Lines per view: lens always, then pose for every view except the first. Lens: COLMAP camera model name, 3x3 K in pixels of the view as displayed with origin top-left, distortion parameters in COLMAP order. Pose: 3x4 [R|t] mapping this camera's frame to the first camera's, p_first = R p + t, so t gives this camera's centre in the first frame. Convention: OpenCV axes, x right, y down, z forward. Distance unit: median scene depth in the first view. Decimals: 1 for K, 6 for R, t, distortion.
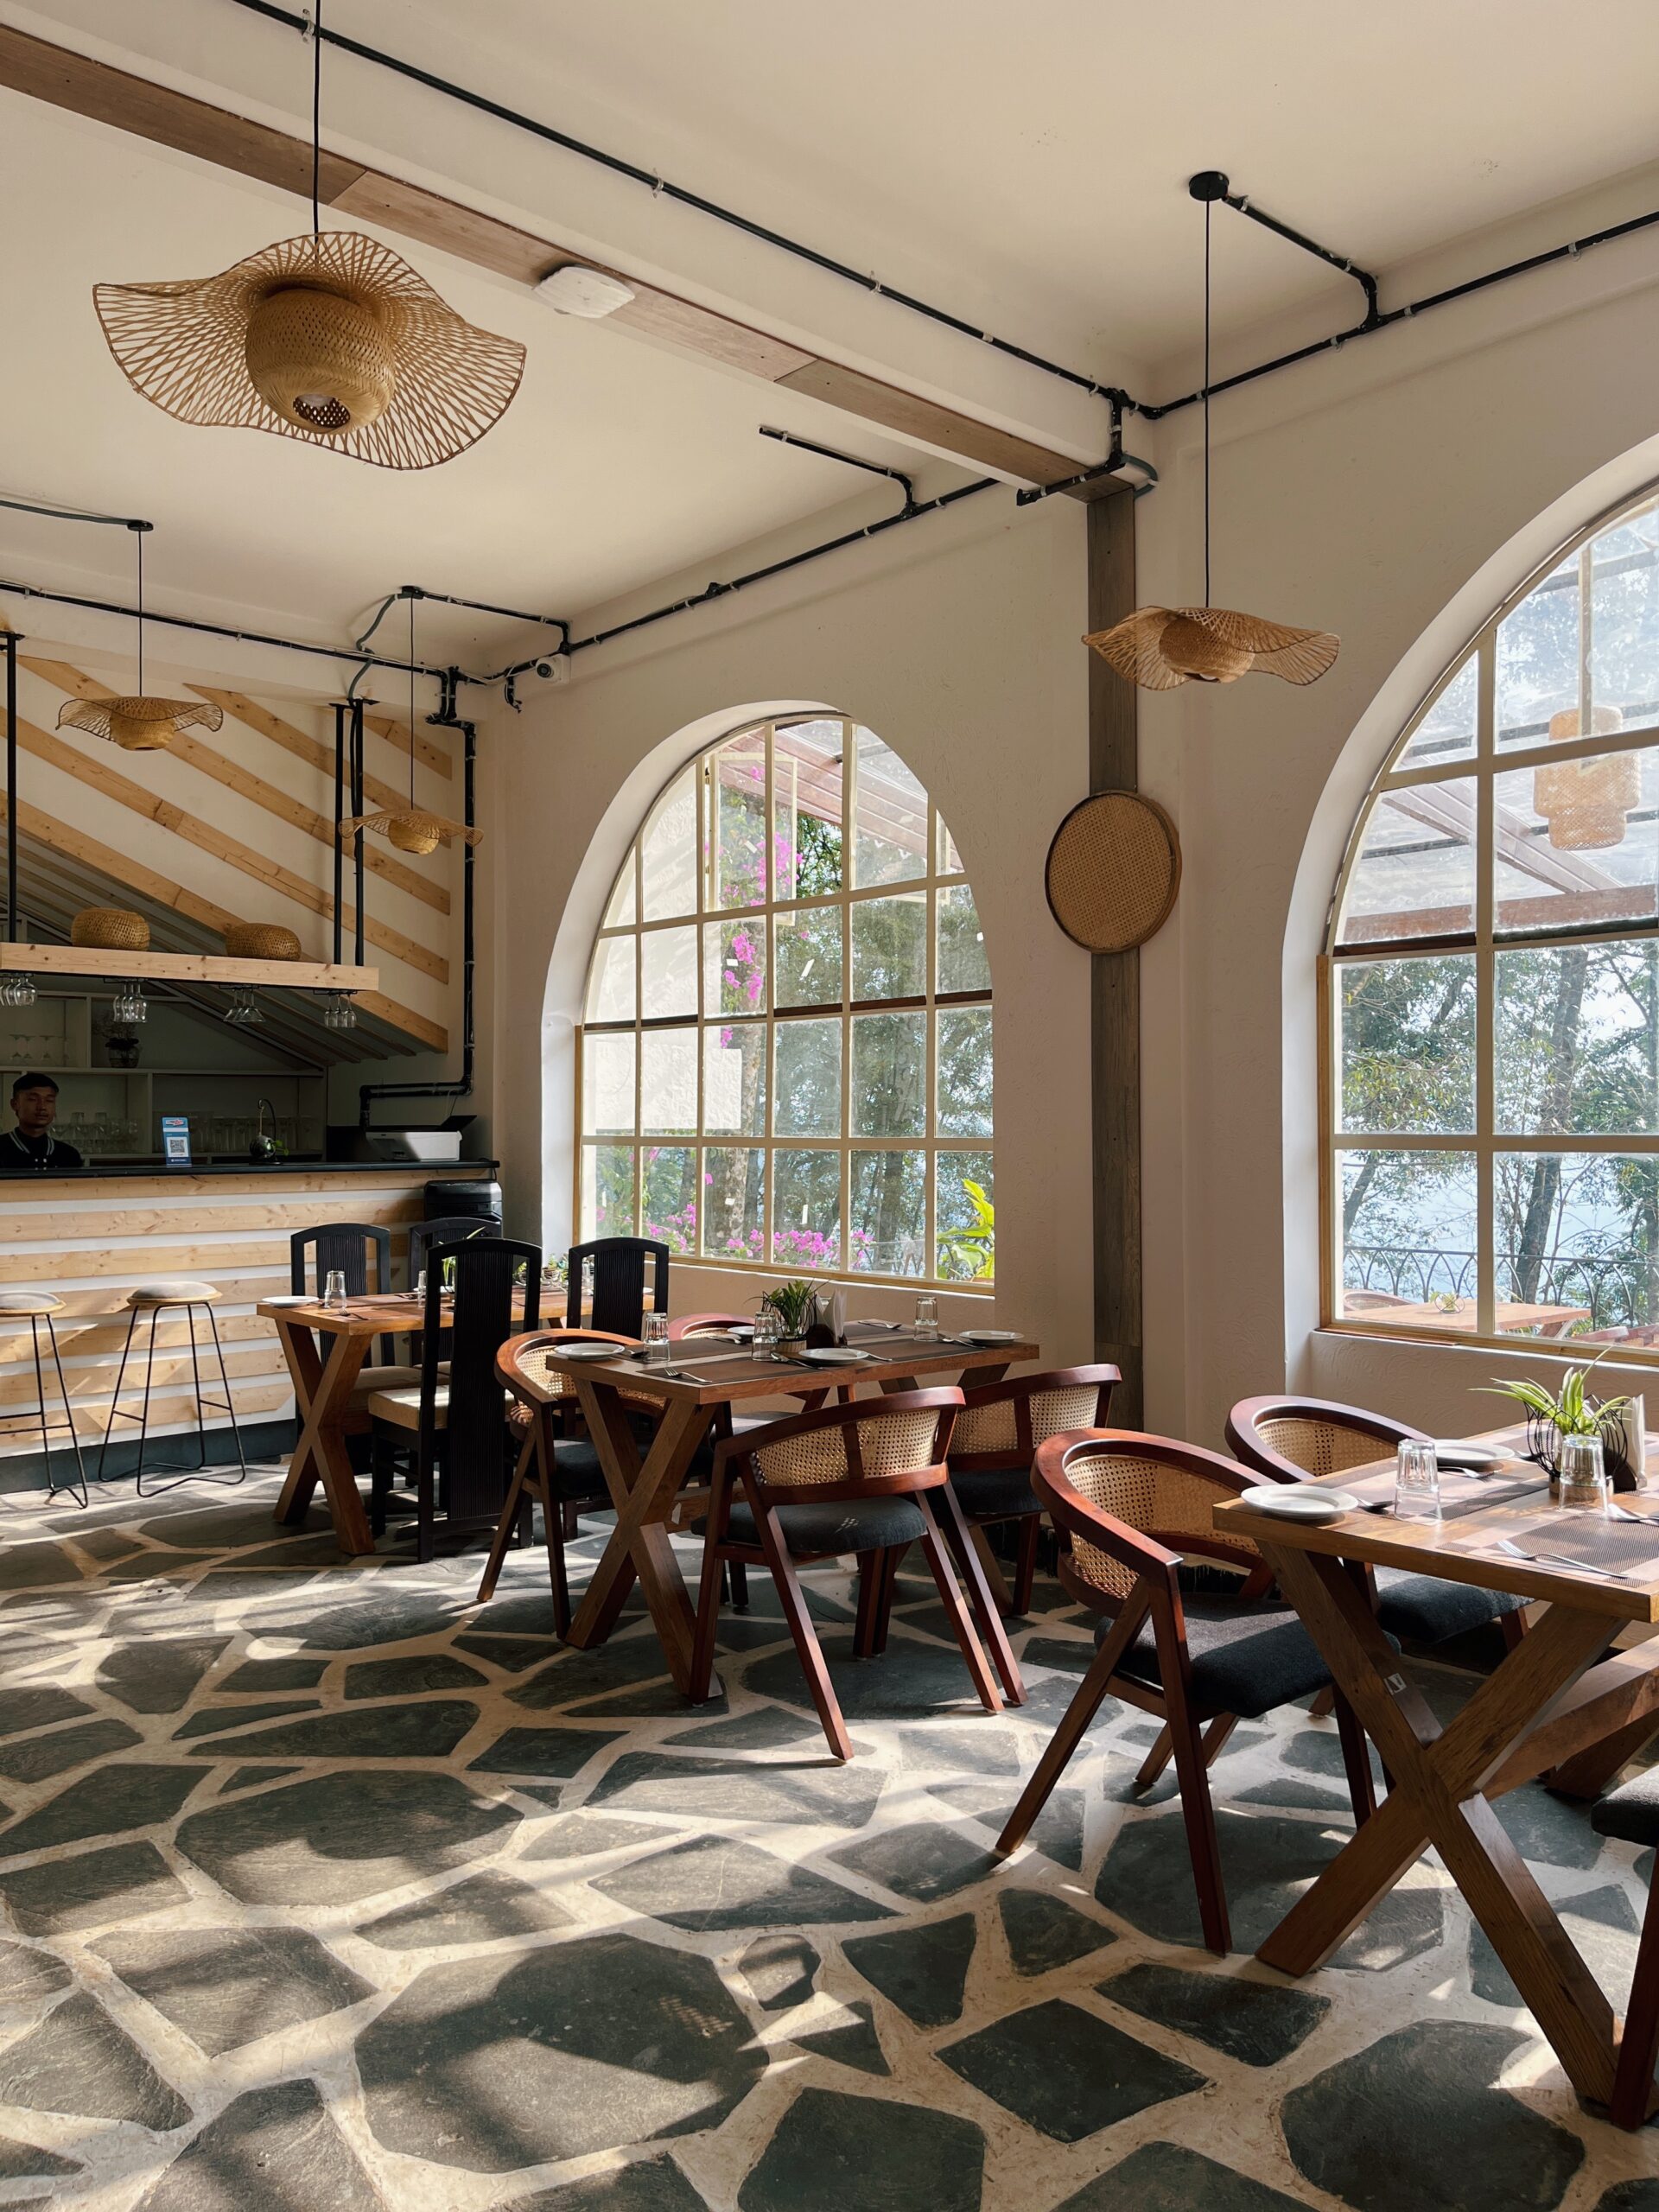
lens RADIAL K [[1667.1, 0, 837.2], [0, 1667.1, 1111.8], [0, 0, 1]] dist [0.066881, -0.084577]
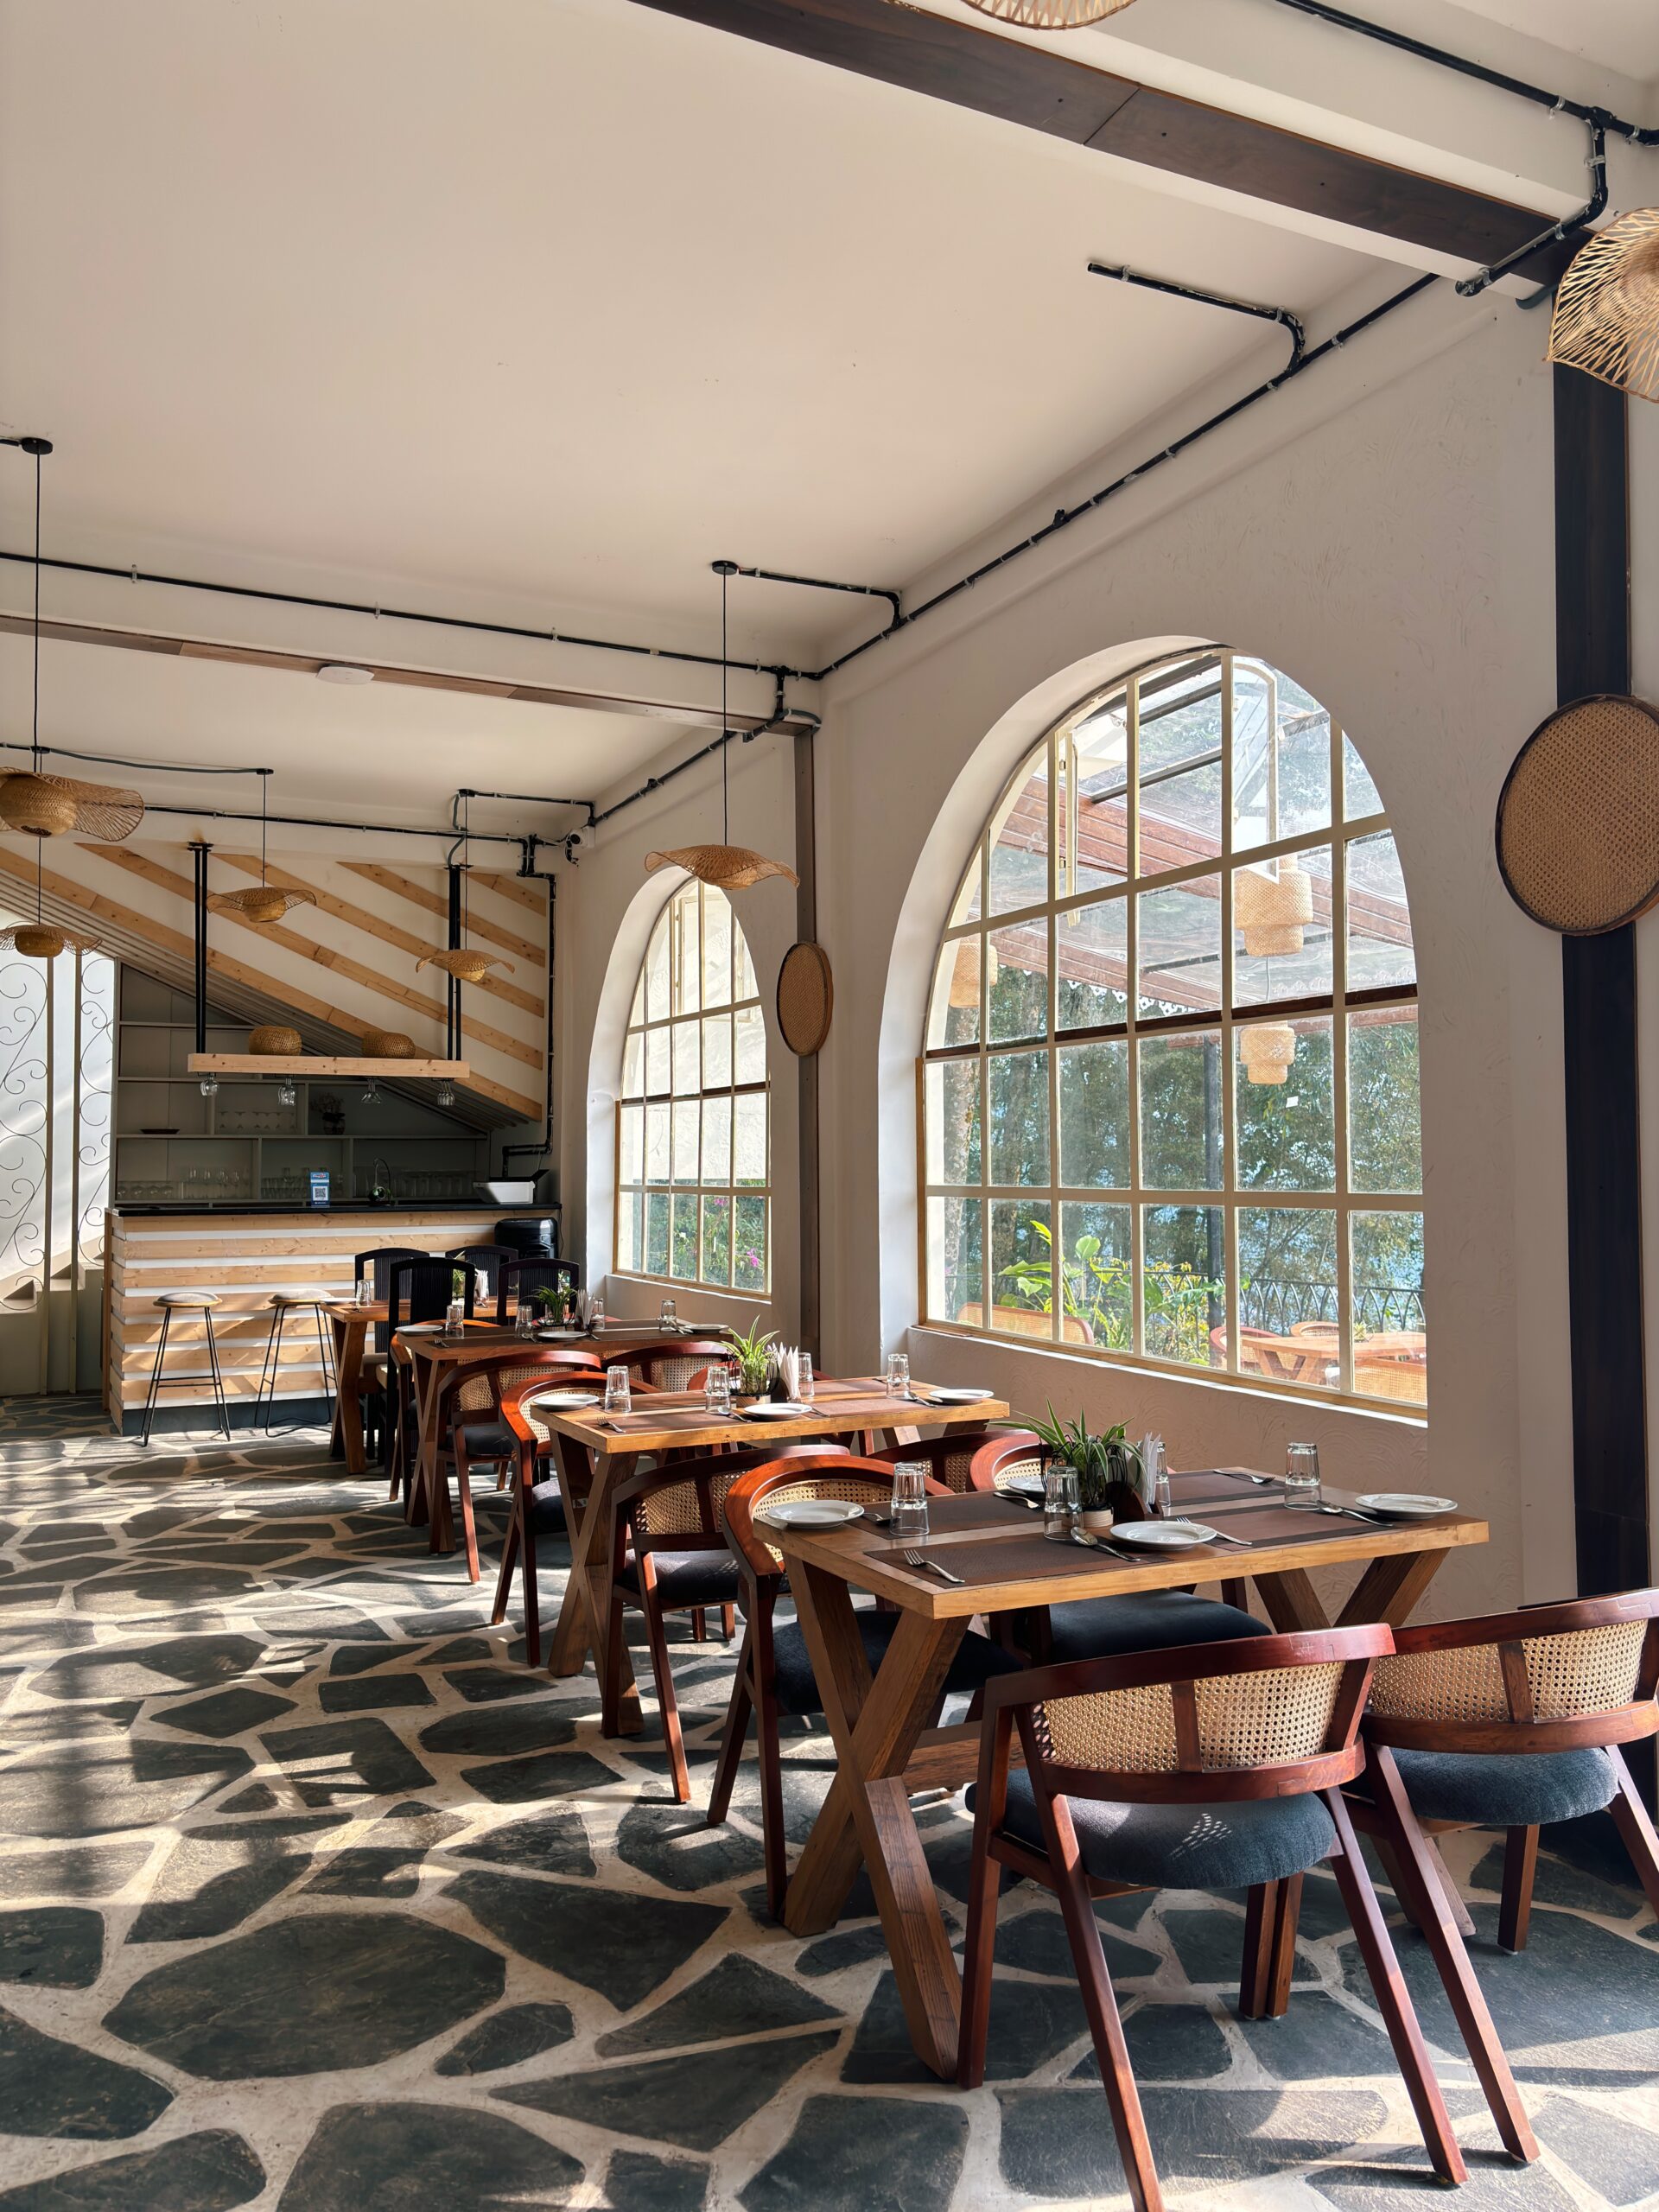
lens RADIAL K [[1649.5, 0, 829.5], [0, 1649.5, 1106.0], [0, 0, 1]] dist [0.169262, -0.426600]
pose [[0.962933, -0.011180, -0.269508, 0.404336], [0.002629, 0.999482, -0.032066, -0.006079], [0.269727, 0.030169, 0.962464, -0.235941]]
